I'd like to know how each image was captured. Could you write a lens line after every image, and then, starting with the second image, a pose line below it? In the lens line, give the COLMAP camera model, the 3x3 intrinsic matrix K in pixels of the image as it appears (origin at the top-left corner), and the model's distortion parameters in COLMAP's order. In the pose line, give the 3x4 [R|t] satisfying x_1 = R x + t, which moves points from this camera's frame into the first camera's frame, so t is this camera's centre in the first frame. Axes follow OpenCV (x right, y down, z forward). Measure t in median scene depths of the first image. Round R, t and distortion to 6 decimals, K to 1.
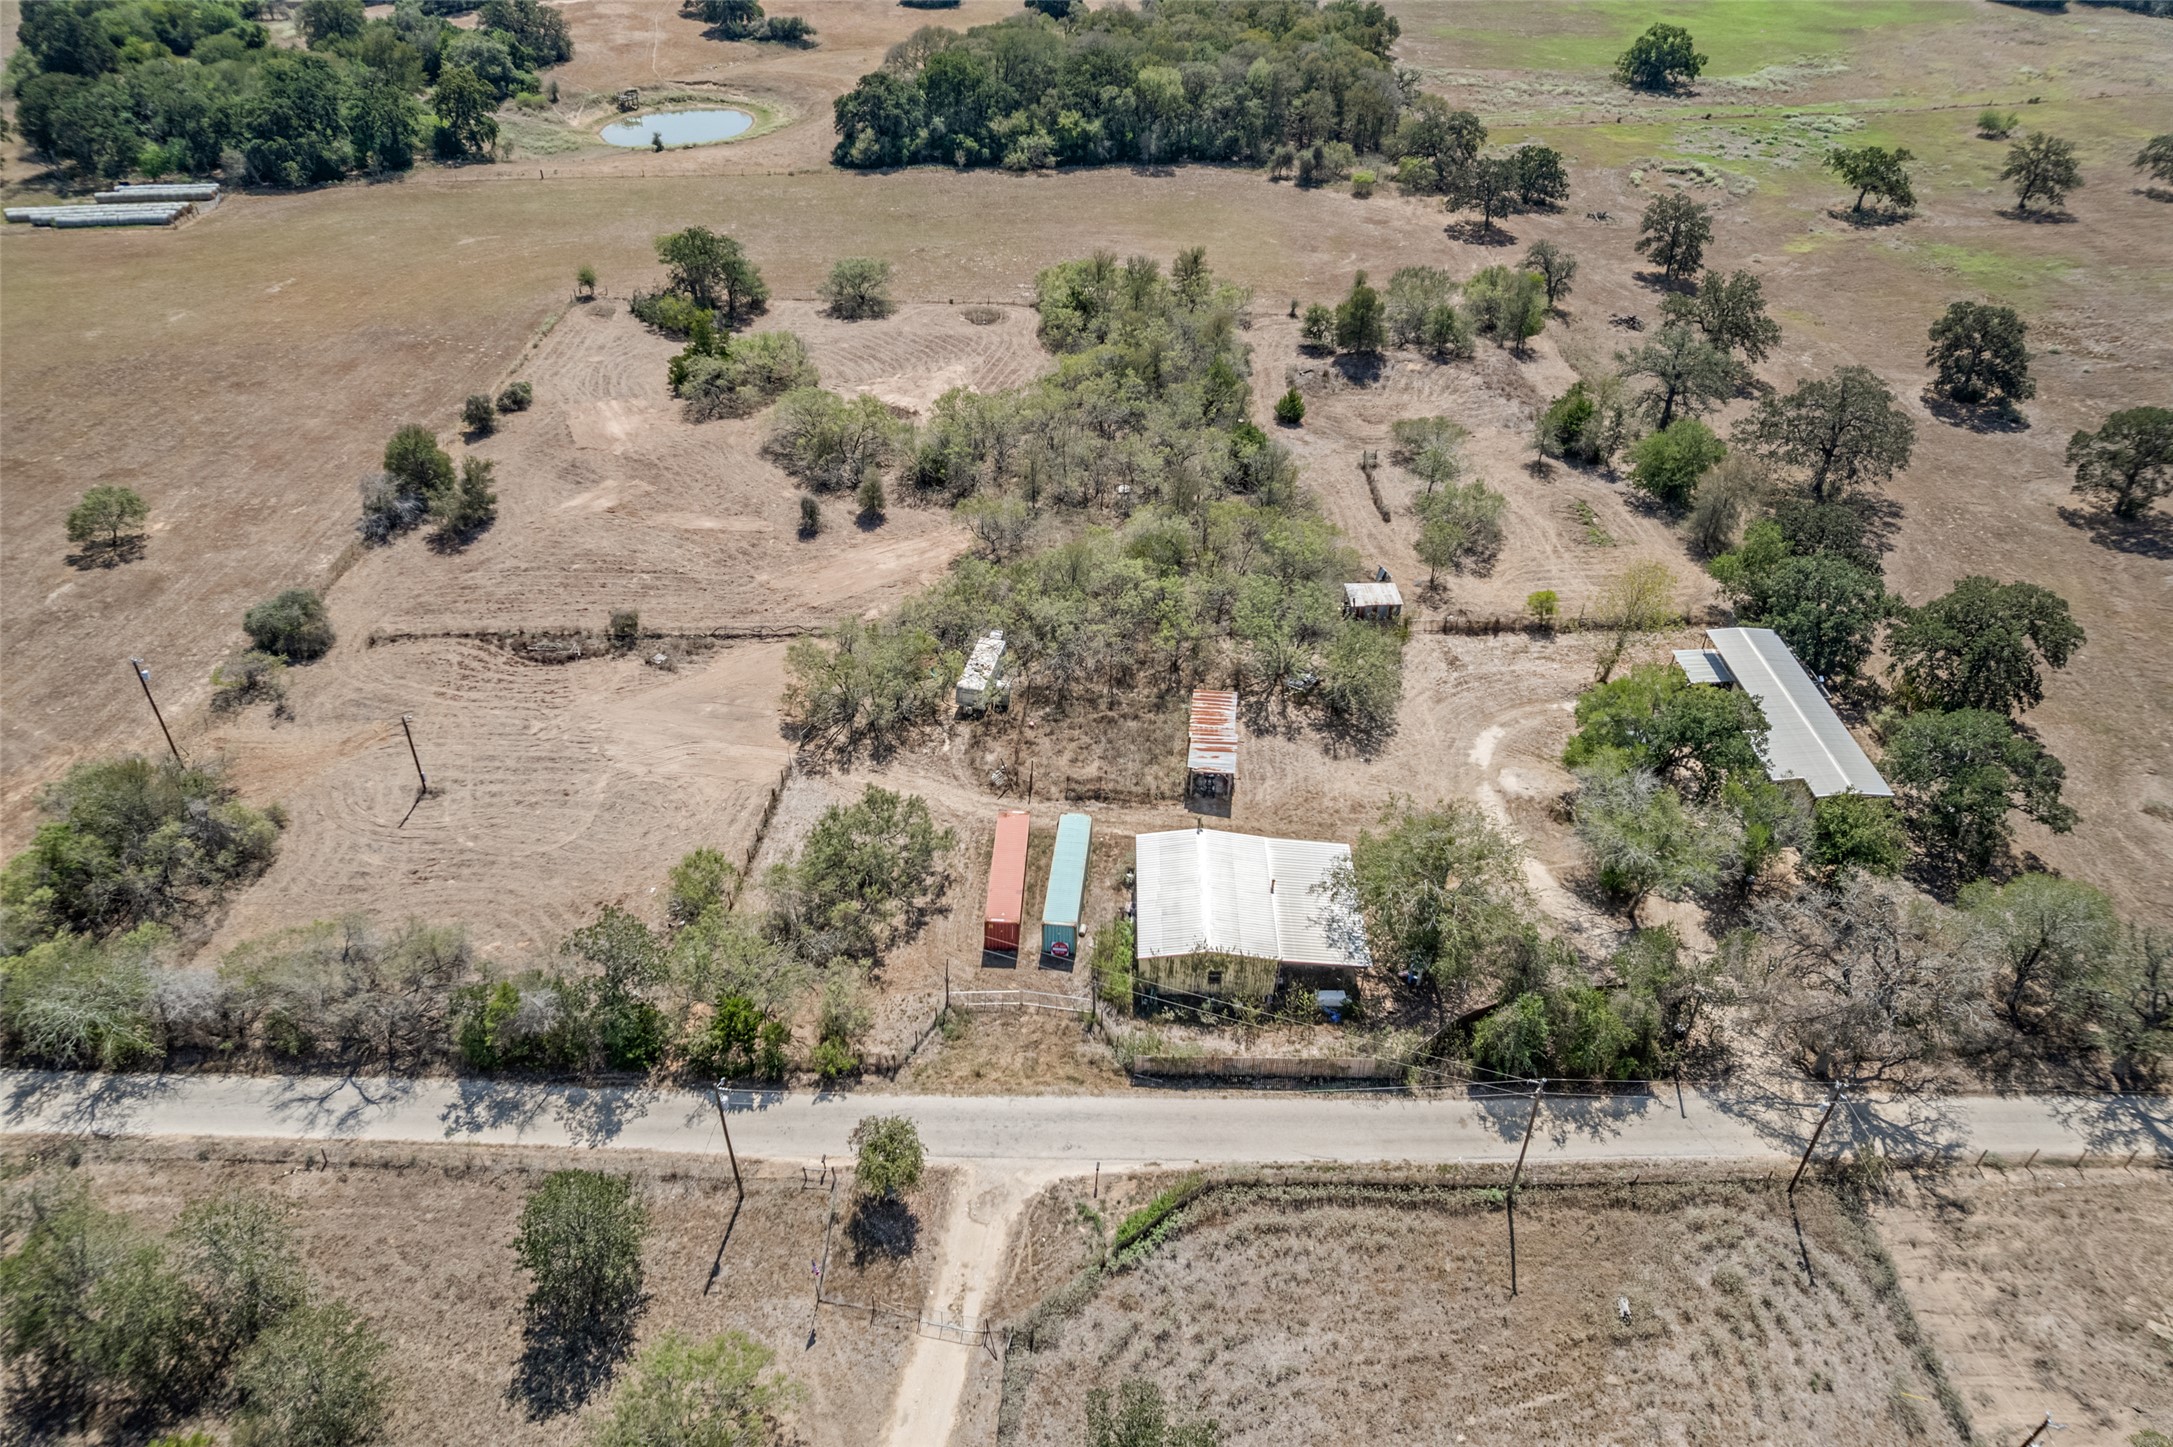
lens RADIAL K [[1401.9, 0, 1091.2], [0, 1401.9, 717.8], [0, 0, 1]] dist [-0.087773, 0.082739]
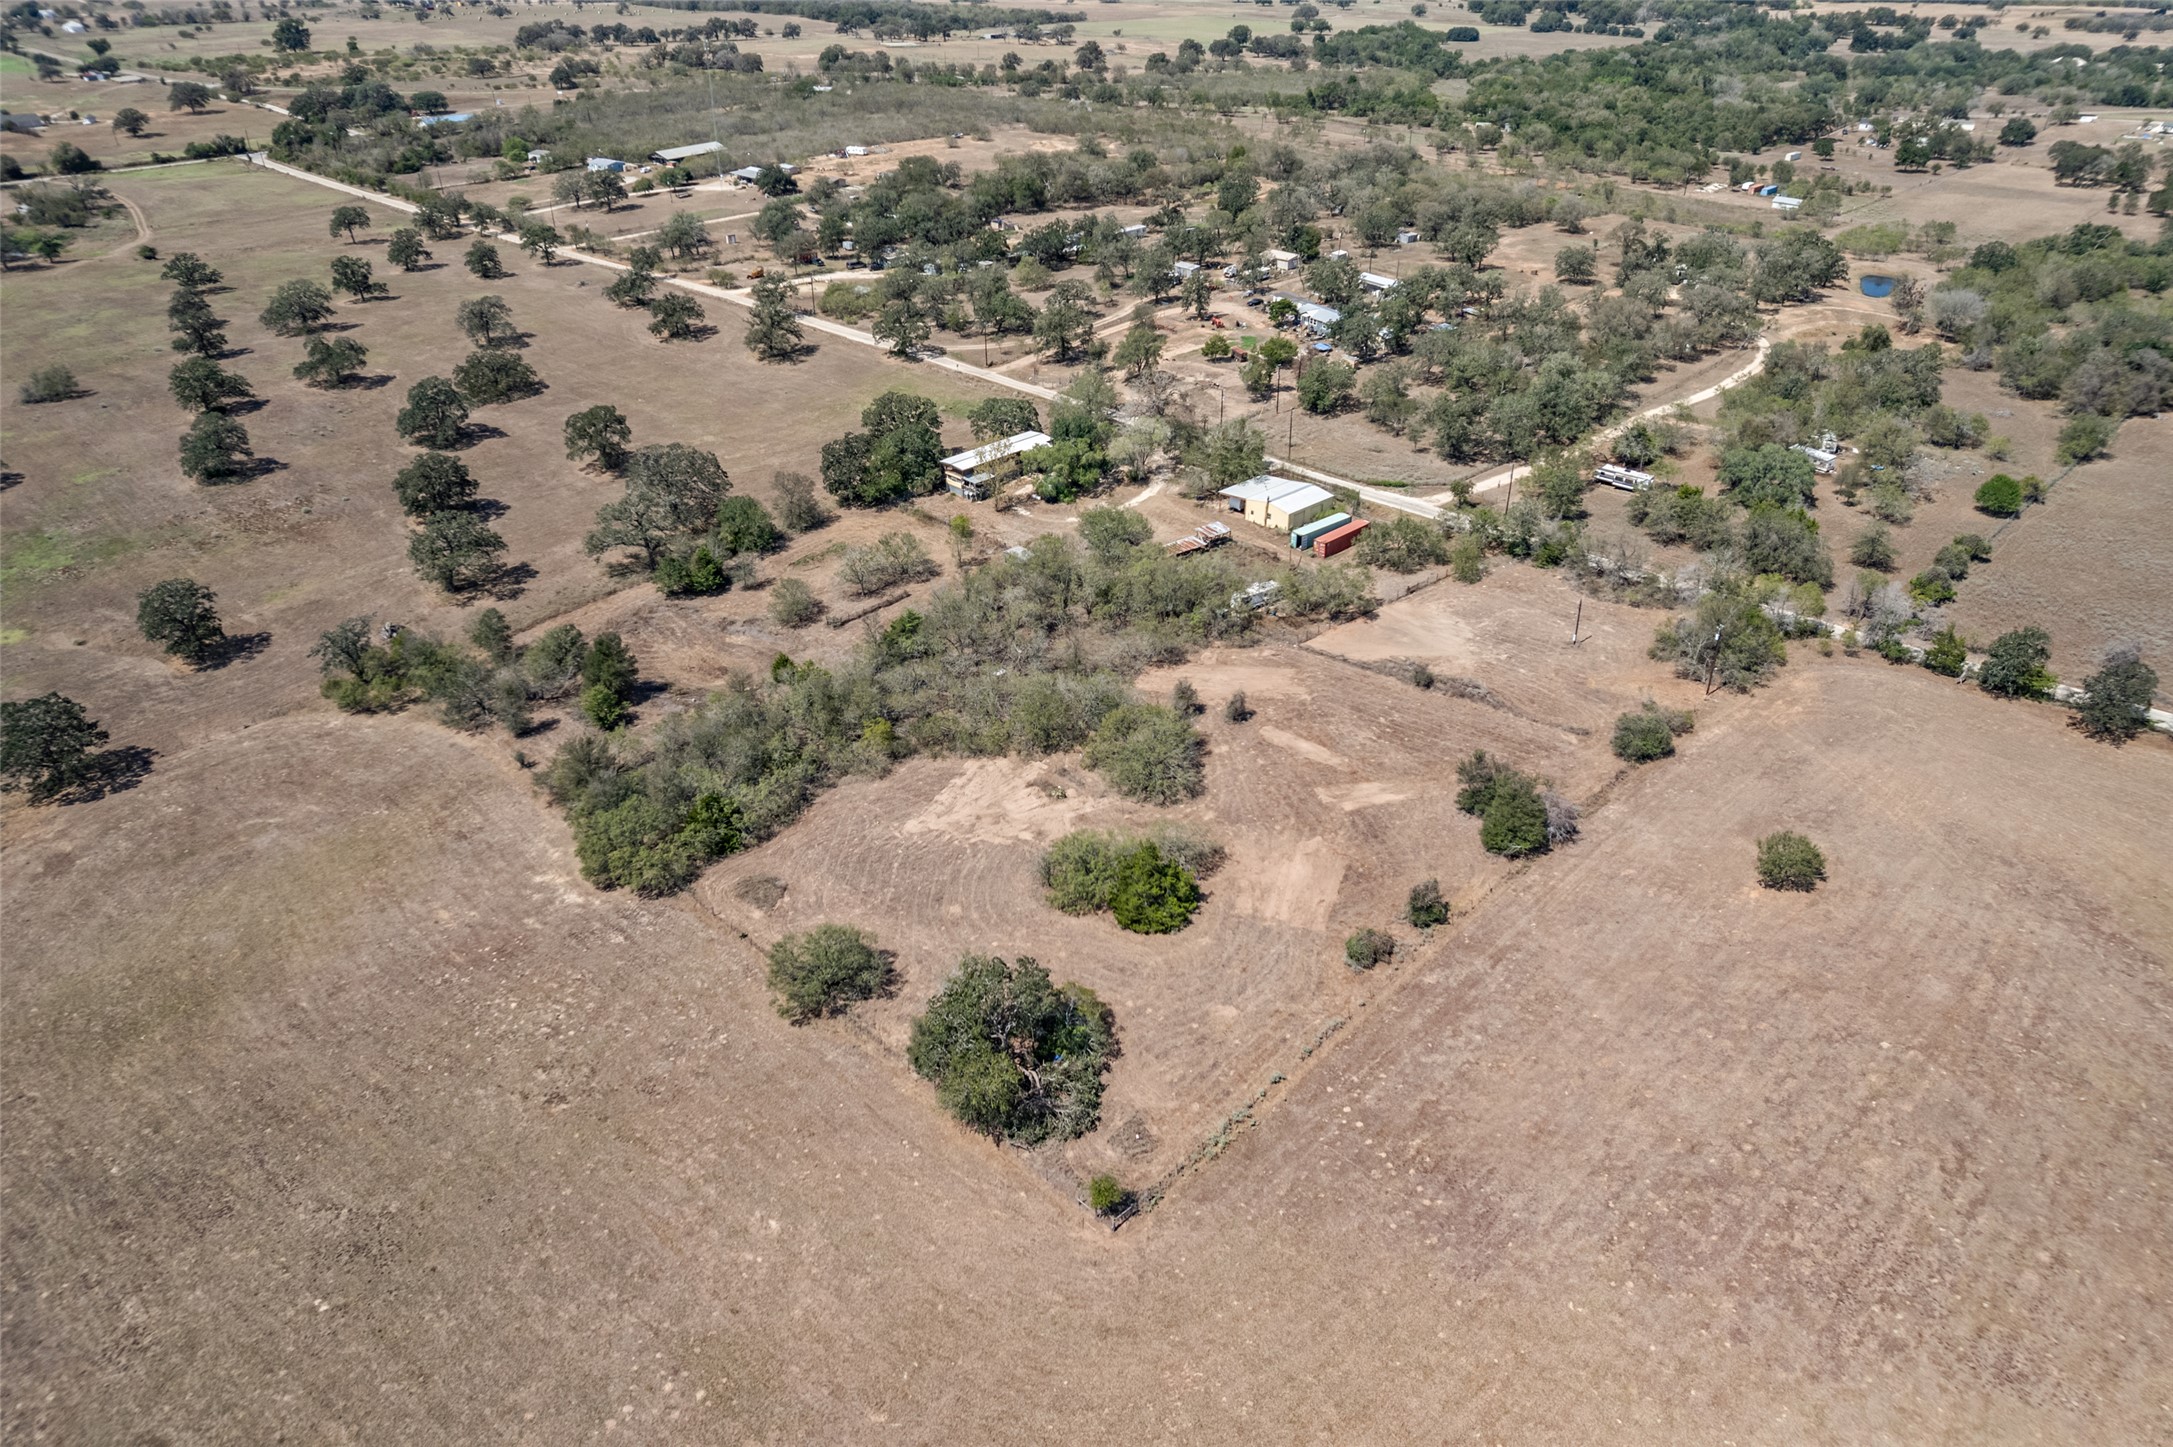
lens RADIAL K [[1401.9, 0, 1091.2], [0, 1401.9, 717.8], [0, 0, 1]] dist [-0.087773, 0.082739]
pose [[-0.705329, -0.374128, 0.602112, -0.858602], [0.418291, 0.466094, 0.779608, -1.163611], [-0.572314, 0.801738, -0.172255, 1.289718]]
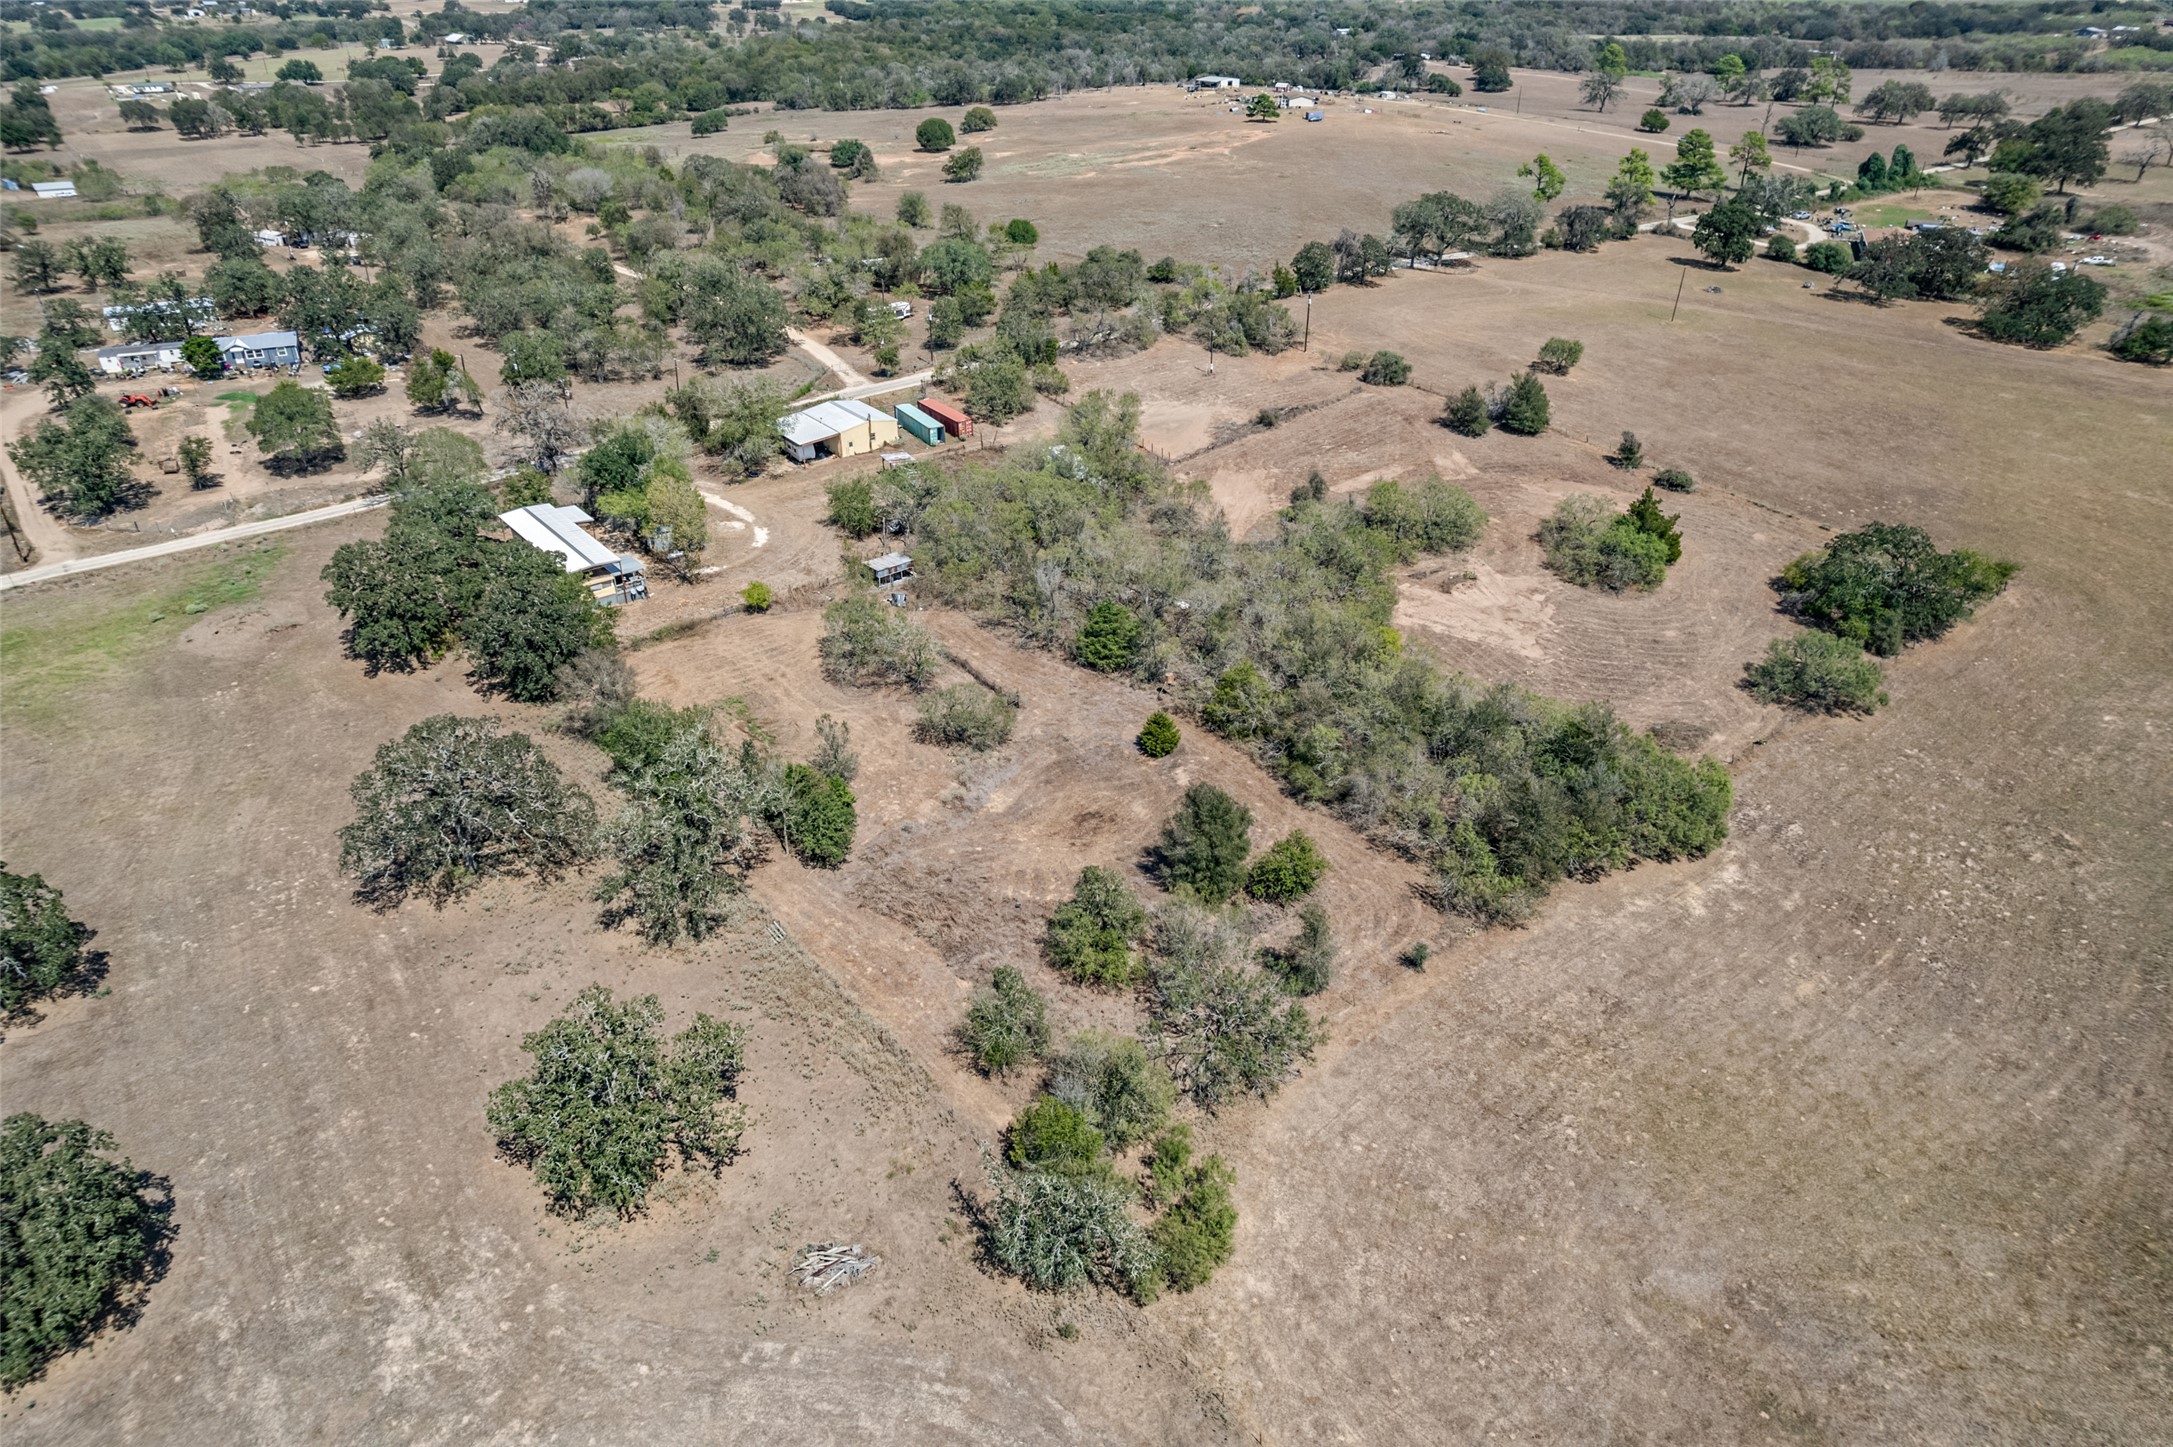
lens RADIAL K [[1401.9, 0, 1091.2], [0, 1401.9, 717.8], [0, 0, 1]] dist [-0.087773, 0.082739]
pose [[-0.794772, 0.291557, -0.532289, 0.694658], [-0.374274, 0.454964, 0.808039, -0.995308], [0.477762, 0.841429, -0.252470, 1.391587]]
